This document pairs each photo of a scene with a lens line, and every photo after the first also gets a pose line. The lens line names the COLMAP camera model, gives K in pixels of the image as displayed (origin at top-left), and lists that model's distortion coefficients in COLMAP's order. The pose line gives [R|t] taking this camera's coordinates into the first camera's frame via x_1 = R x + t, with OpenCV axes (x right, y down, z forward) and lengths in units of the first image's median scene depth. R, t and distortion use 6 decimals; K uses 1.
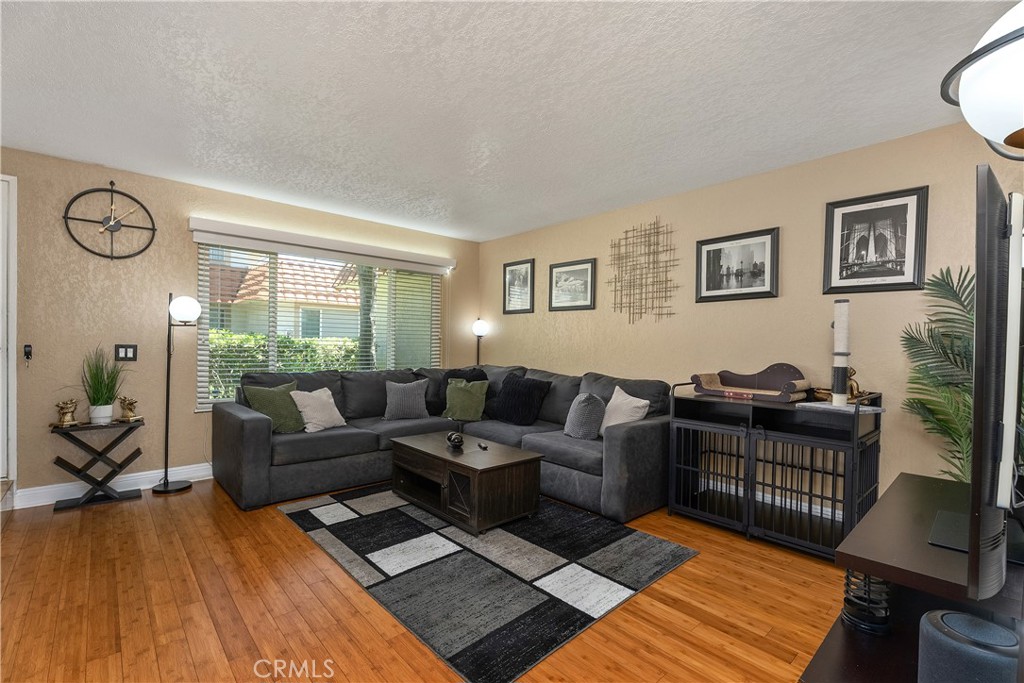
lens RADIAL K [[459.3, 0, 510.7], [0, 459.3, 346.9], [0, 0, 1]] dist [-0.005795, 0.001629]
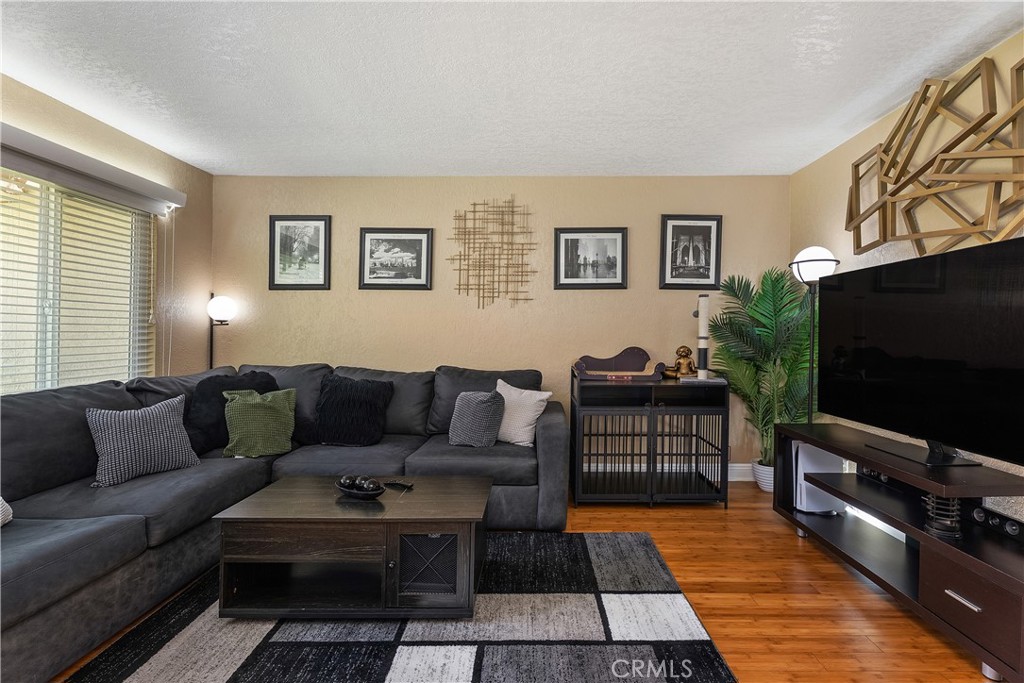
lens RADIAL K [[459.3, 0, 582.7], [0, 459.3, 338.6], [0, 0, 1]] dist [-0.005795, 0.001629]
pose [[0.665466, -0.020026, 0.746159, -0.347806], [0.011927, 0.999798, 0.016196, -0.005639], [-0.746333, -0.001879, 0.665570, 0.327314]]
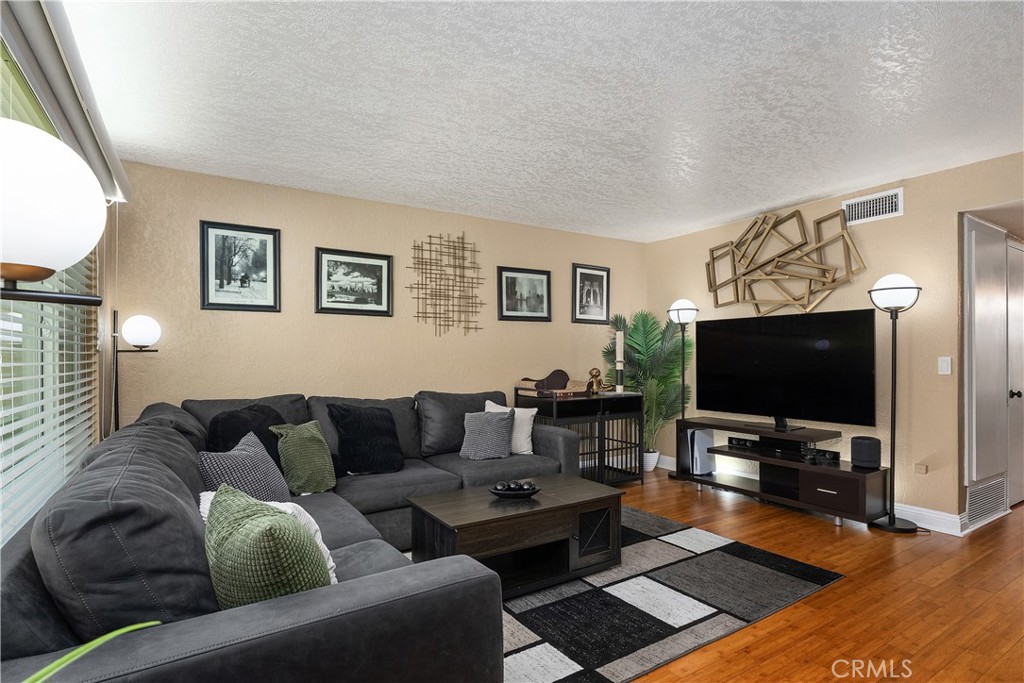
lens RADIAL K [[506.8, 0, 509.4], [0, 506.8, 356.1], [0, 0, 1]] dist [-0.006466, -0.001099]
pose [[0.172228, -0.015584, 0.984934, -0.943891], [0.011683, 0.999837, 0.013777, -0.028682], [-0.984988, 0.009134, 0.172382, 0.867146]]
